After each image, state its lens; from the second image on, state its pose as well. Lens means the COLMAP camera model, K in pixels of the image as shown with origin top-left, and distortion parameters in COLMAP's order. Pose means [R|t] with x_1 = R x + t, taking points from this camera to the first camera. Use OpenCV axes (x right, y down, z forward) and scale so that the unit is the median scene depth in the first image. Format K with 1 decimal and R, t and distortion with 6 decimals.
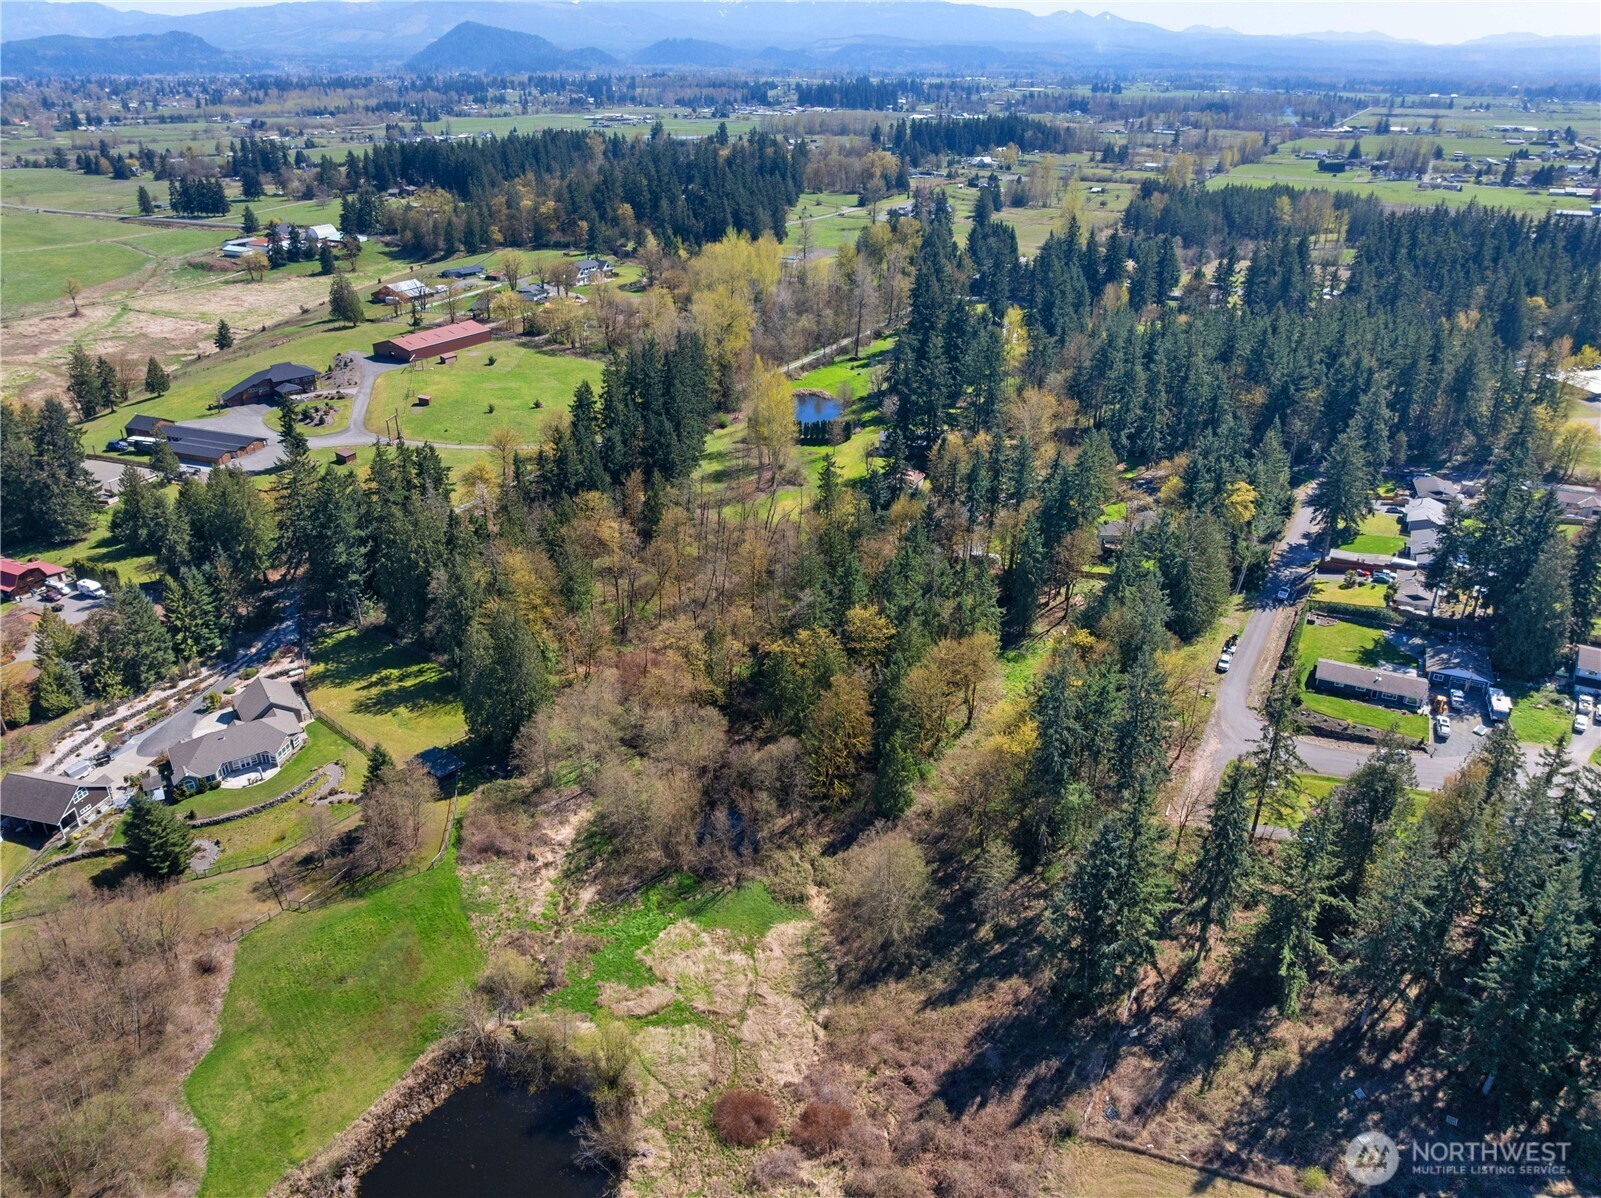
lens RADIAL K [[1129.1, 0, 799.4], [0, 1129.1, 572.3], [0, 0, 1]] dist [-0.037936, 0.002262]
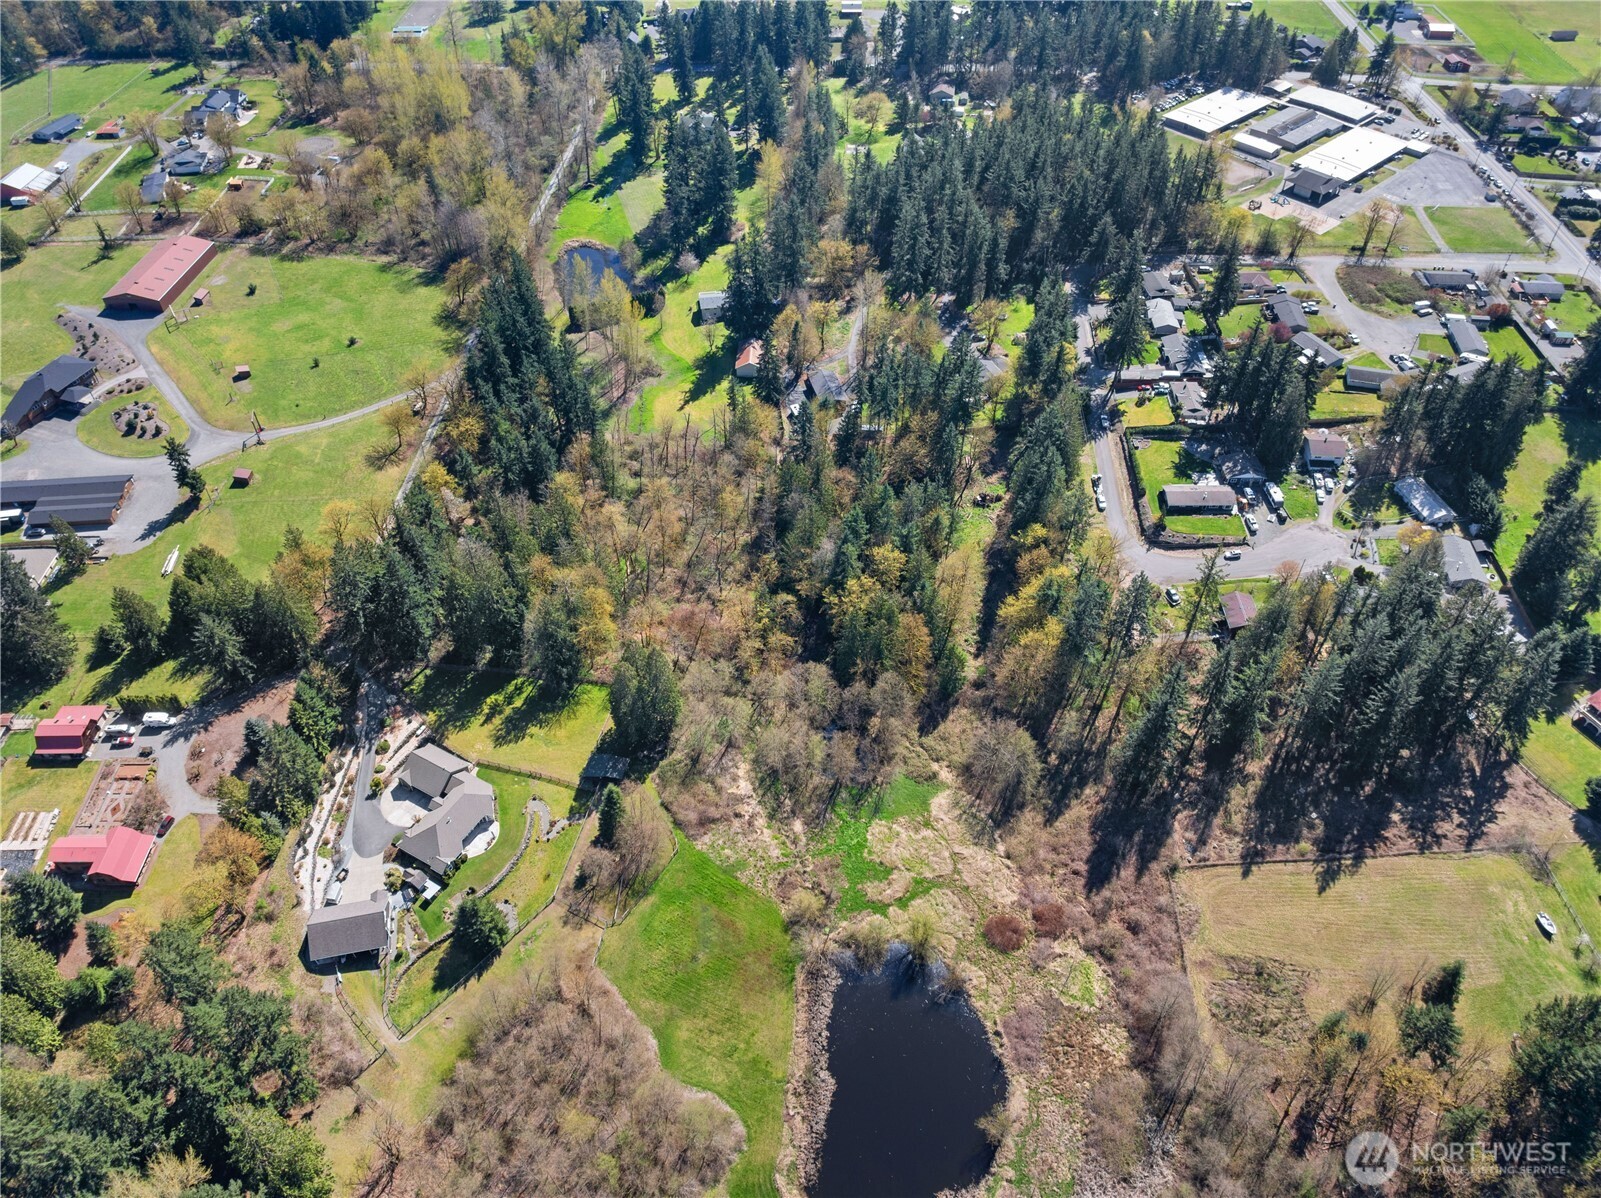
lens RADIAL K [[1102.9, 0, 793.9], [0, 1102.9, 598.8], [0, 0, 1]] dist [-0.033056, -0.003149]
pose [[0.897914, -0.317213, 0.305167, -0.368737], [0.189418, 0.904275, 0.382633, -0.351711], [-0.397331, -0.285768, 0.872046, -0.080710]]
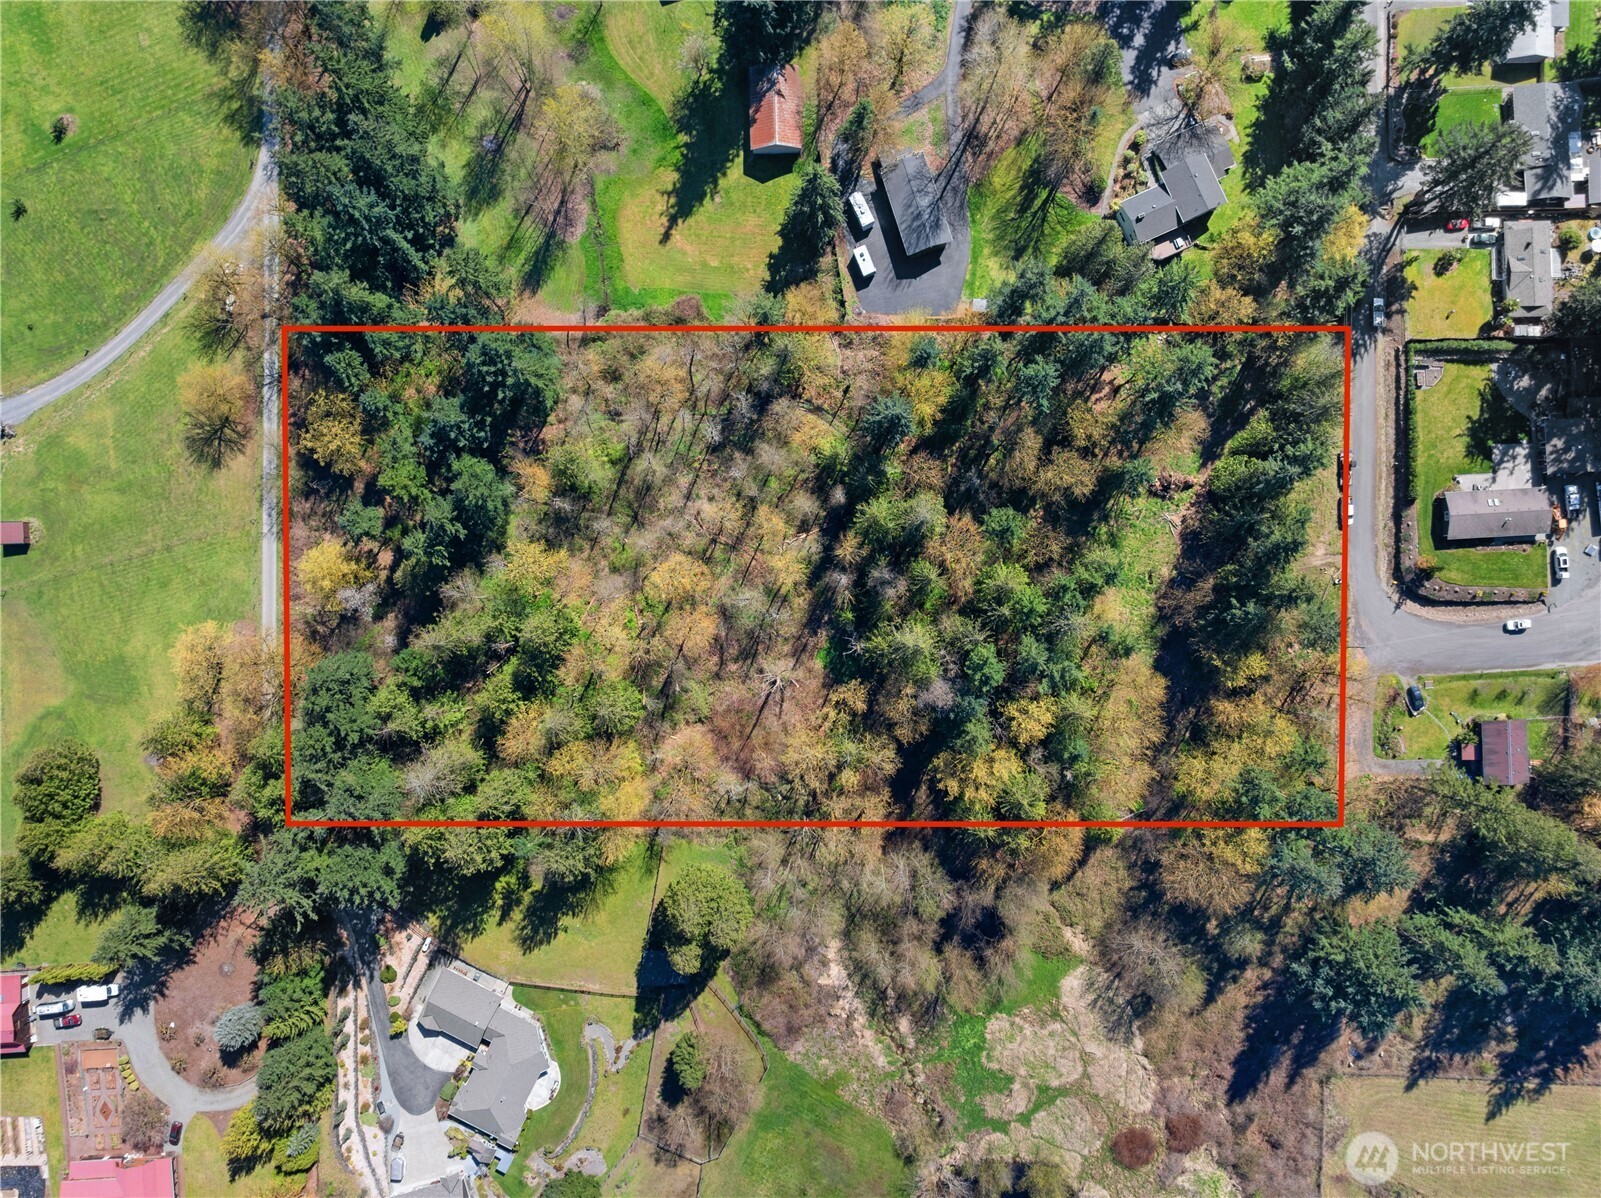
lens RADIAL K [[1115.7, 0, 800.5], [0, 1115.7, 599.0], [0, 0, 1]] dist [-0.067064, 0.038839]
pose [[0.871639, -0.490130, 0.004307, -0.047469], [0.207272, 0.376544, 0.902913, -0.686551], [-0.444167, -0.786122, 0.429801, 0.636325]]
